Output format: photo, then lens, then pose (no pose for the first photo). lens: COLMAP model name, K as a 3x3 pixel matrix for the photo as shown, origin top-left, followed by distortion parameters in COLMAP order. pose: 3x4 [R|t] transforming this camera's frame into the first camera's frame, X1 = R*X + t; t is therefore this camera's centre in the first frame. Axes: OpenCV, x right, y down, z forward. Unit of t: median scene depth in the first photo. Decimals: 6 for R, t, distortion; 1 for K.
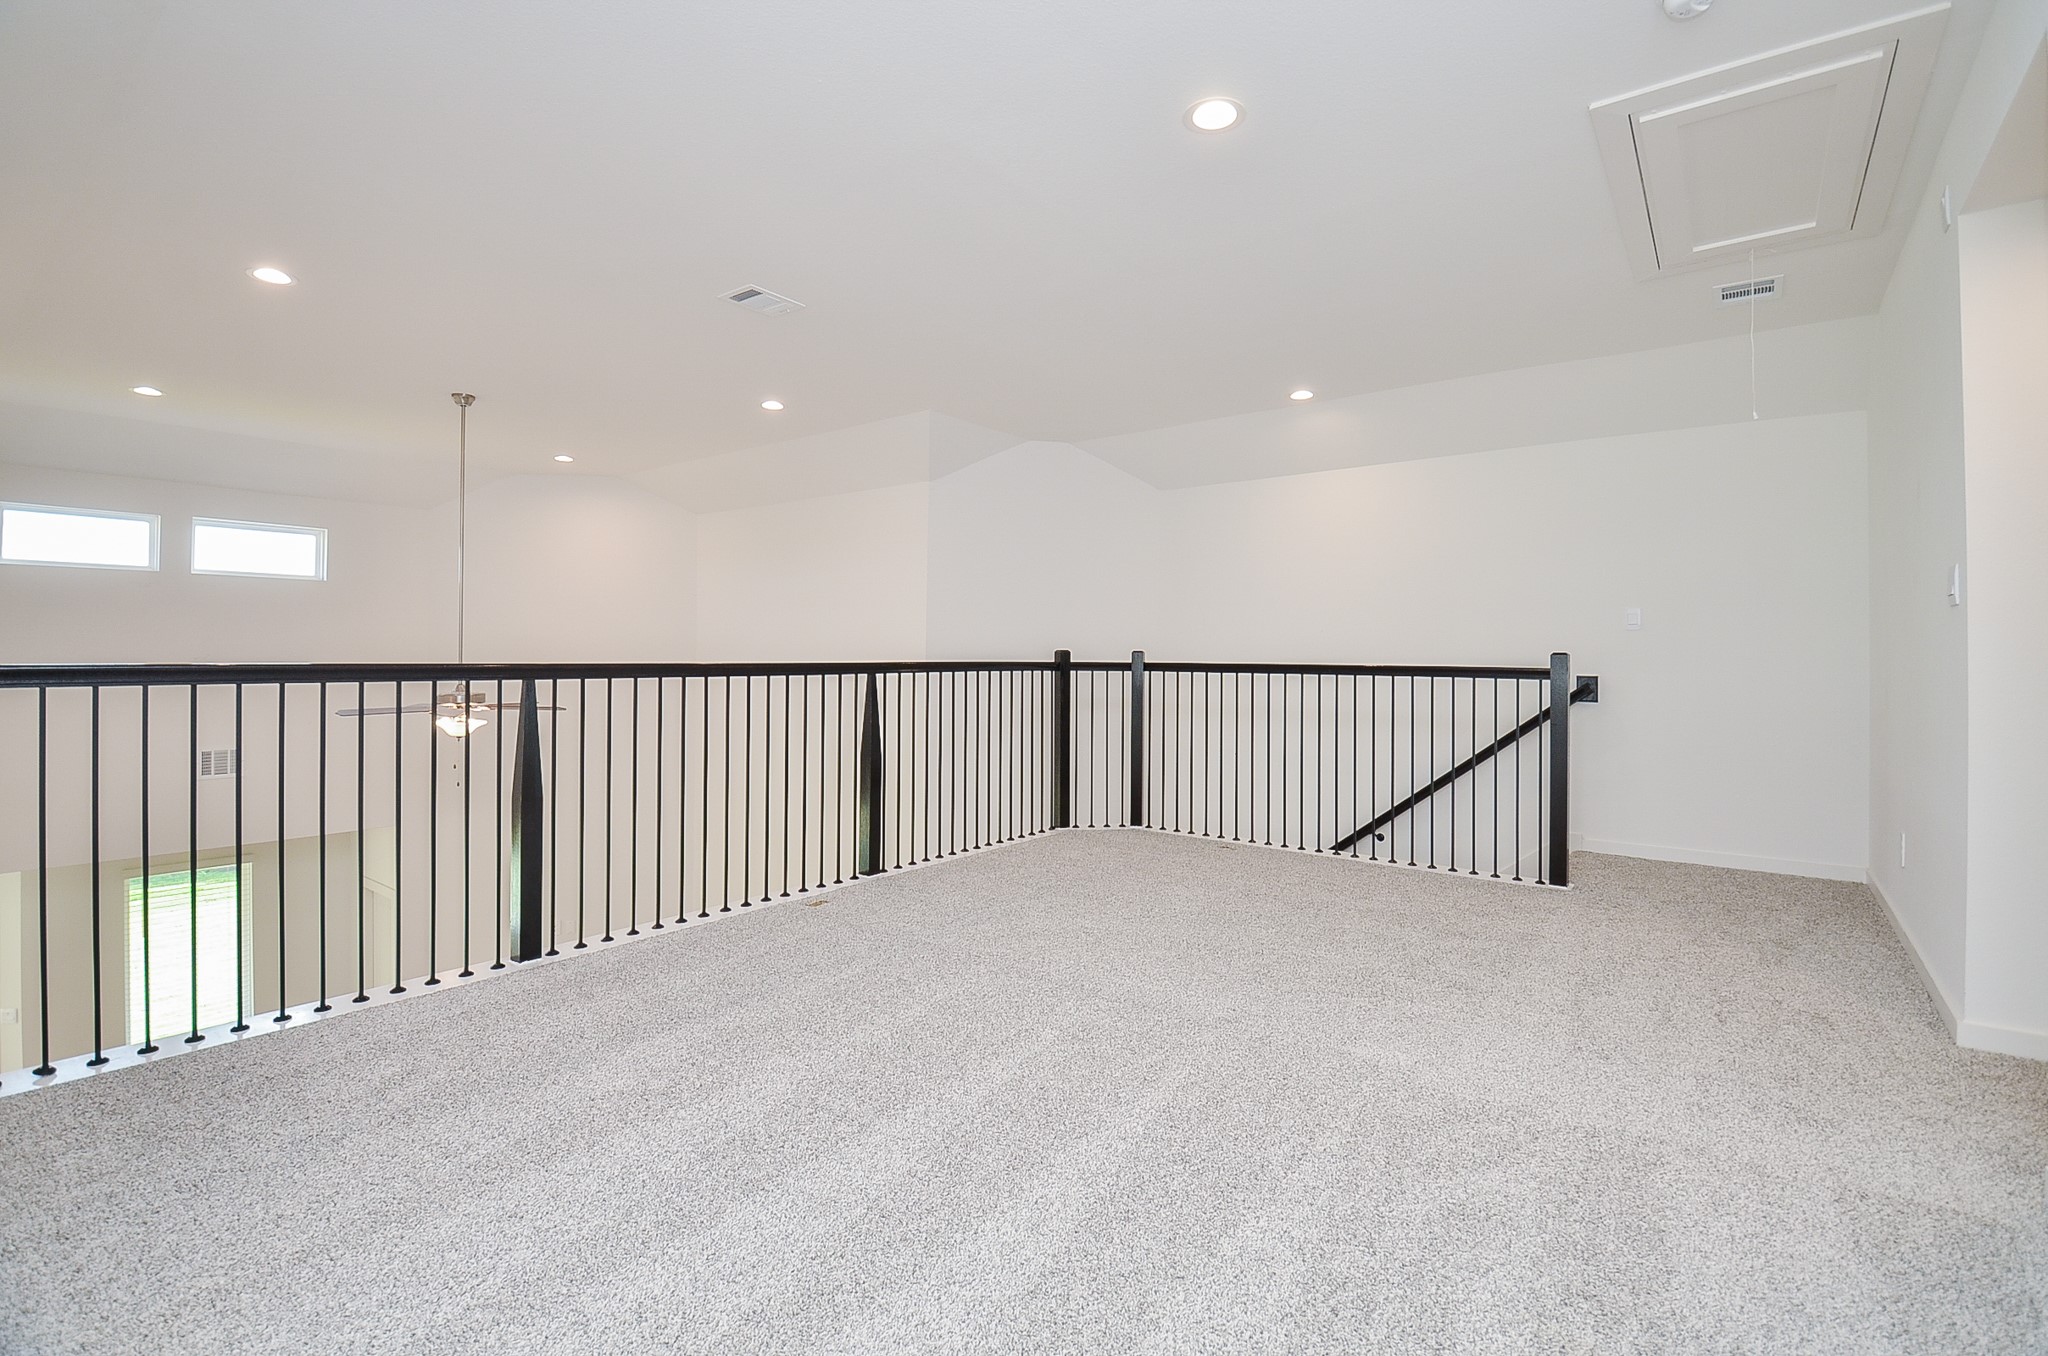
lens RADIAL K [[918.0, 0, 1026.7], [0, 918.0, 654.6], [0, 0, 1]] dist [0.003026, -0.015841]
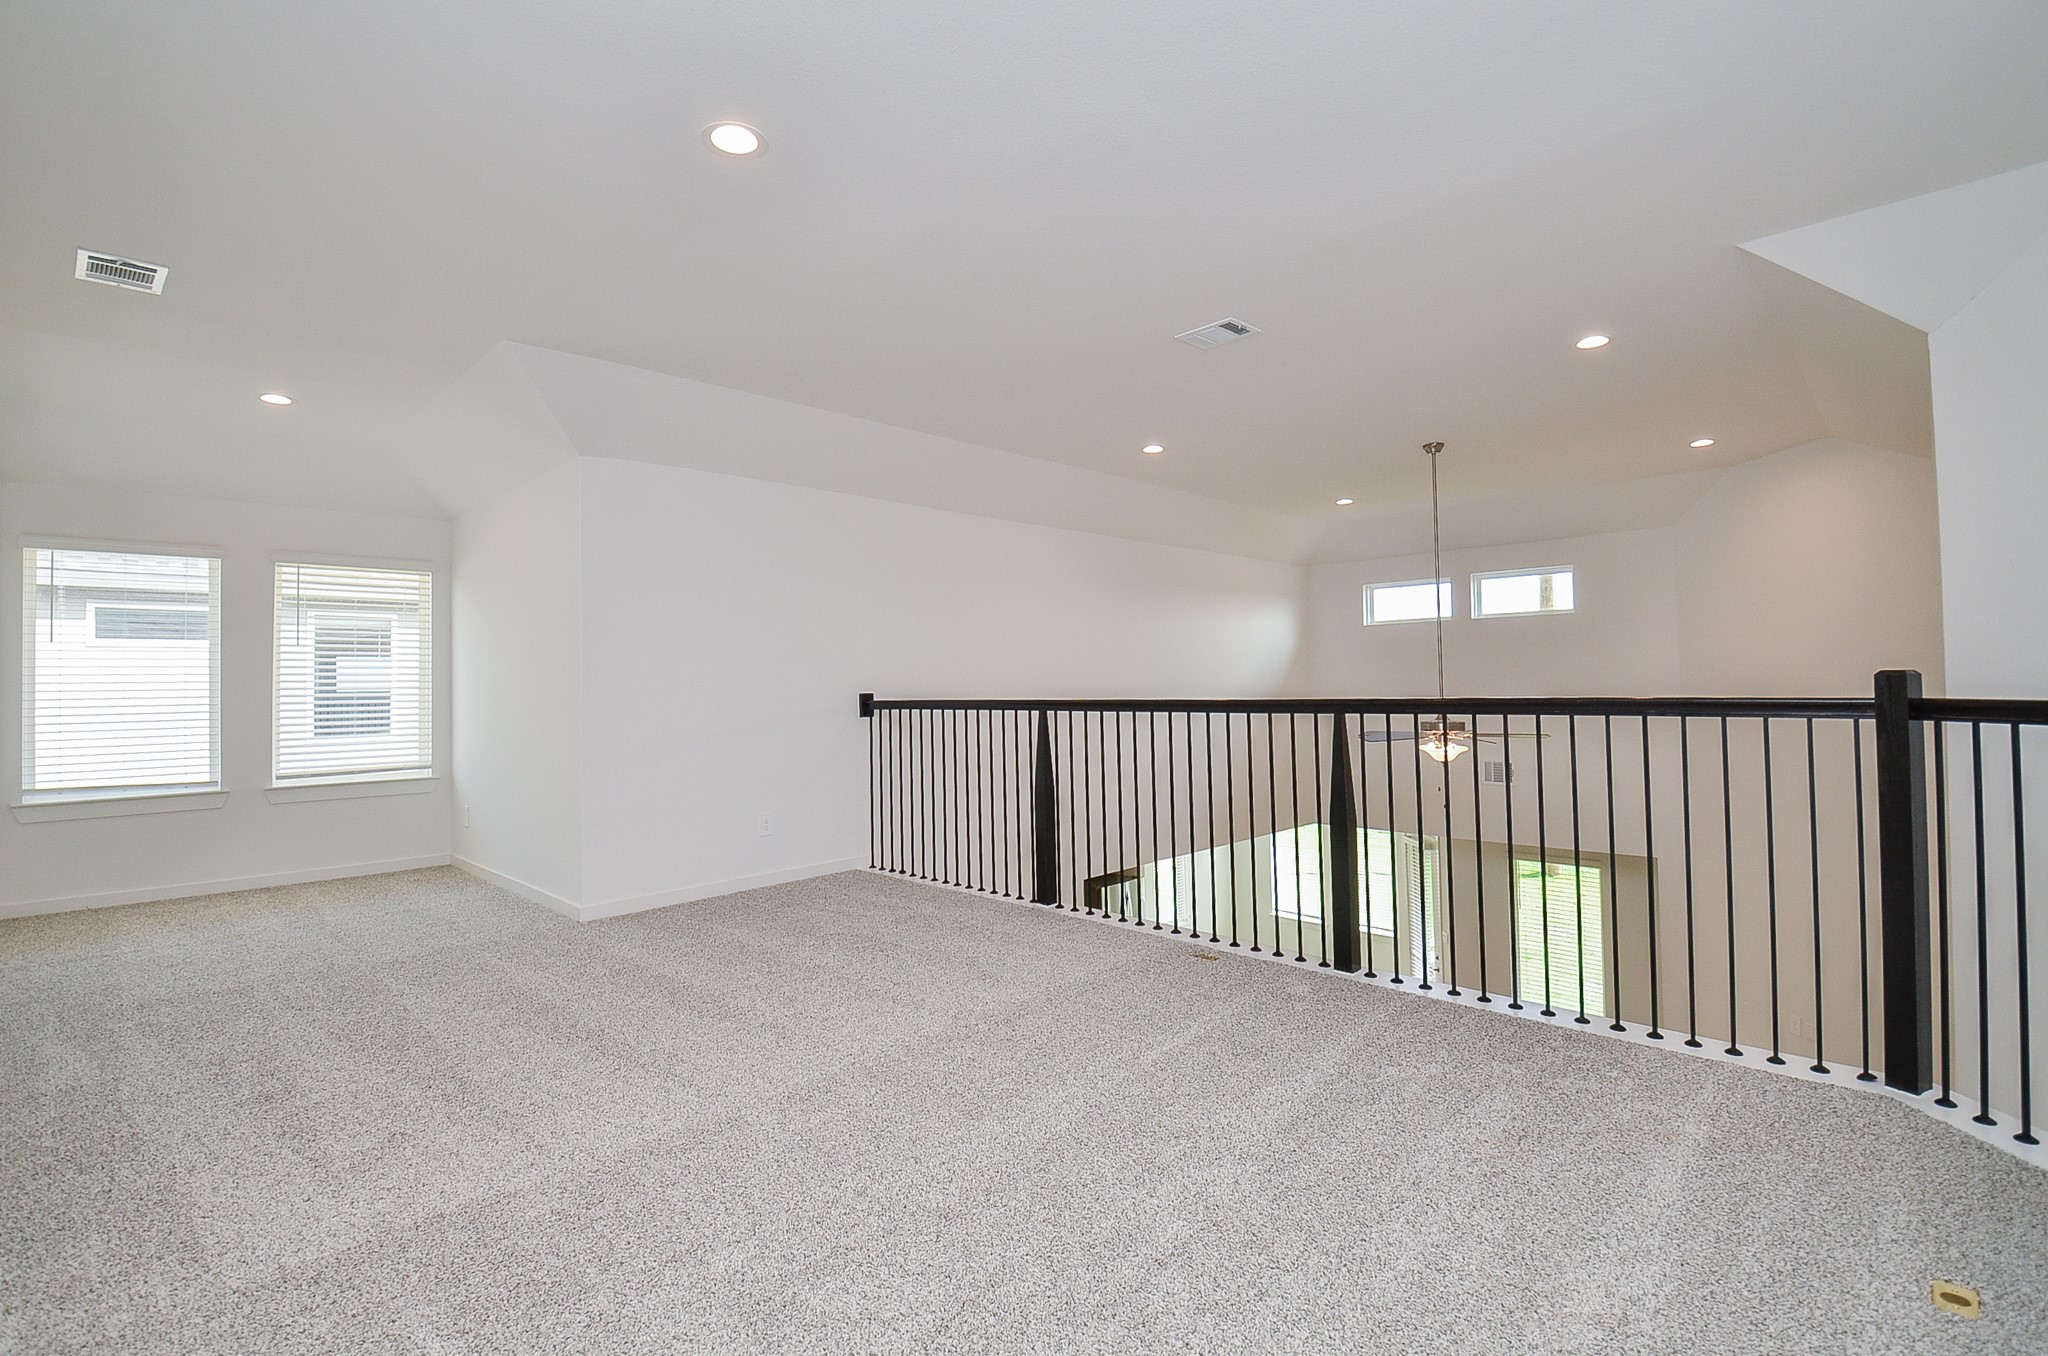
lens RADIAL K [[918.0, 0, 1026.7], [0, 918.0, 654.6], [0, 0, 1]] dist [0.003026, -0.015841]
pose [[-0.127599, -0.041255, -0.990968, 0.817240], [0.007640, 0.999064, -0.042576, 0.001276], [0.991796, -0.013004, -0.127164, 1.042892]]
